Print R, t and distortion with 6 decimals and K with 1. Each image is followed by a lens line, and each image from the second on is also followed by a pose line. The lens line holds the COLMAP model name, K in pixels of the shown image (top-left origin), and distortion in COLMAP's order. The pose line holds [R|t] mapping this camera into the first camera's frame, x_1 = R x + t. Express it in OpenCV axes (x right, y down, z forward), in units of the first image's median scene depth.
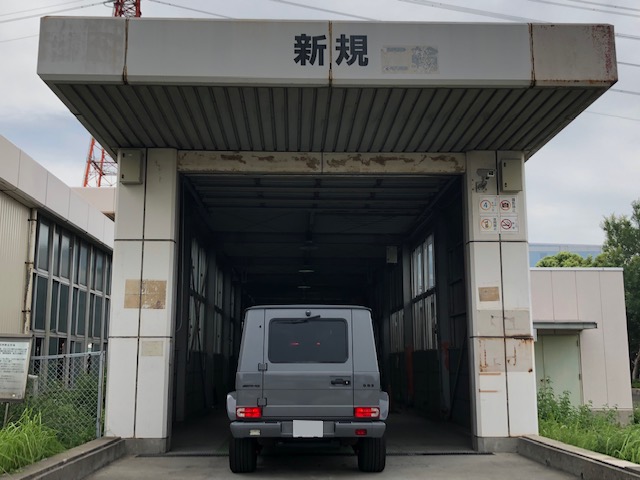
lens RADIAL K [[720.1, 0, 318.6], [0, 720.1, 237.7], [0, 0, 1]] dist [0.131683, 0.000000]
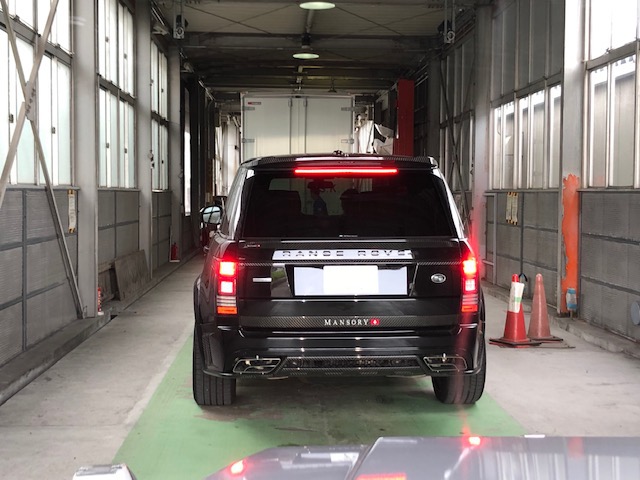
lens RADIAL K [[966.2, 0, 320.5], [0, 966.2, 240.6], [0, 0, 1]] dist [-0.025977, 0.000000]
pose [[0.999911, 0.011775, 0.006260, -0.020290], [-0.012815, 0.978307, 0.206765, 0.073795], [-0.003689, -0.206826, 0.978371, 0.457652]]
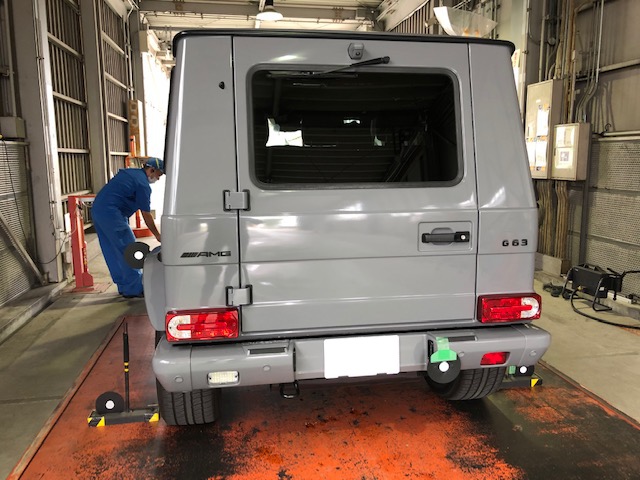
lens RADIAL K [[523.0, 0, 319.5], [0, 523.0, 238.9], [0, 0, 1]] dist [-0.001913, -0.007363]
pose [[0.992044, -0.026123, 0.123154, -0.068872], [-0.012307, 0.953426, 0.301375, 0.120128], [-0.125291, -0.300493, 0.945519, 0.753490]]
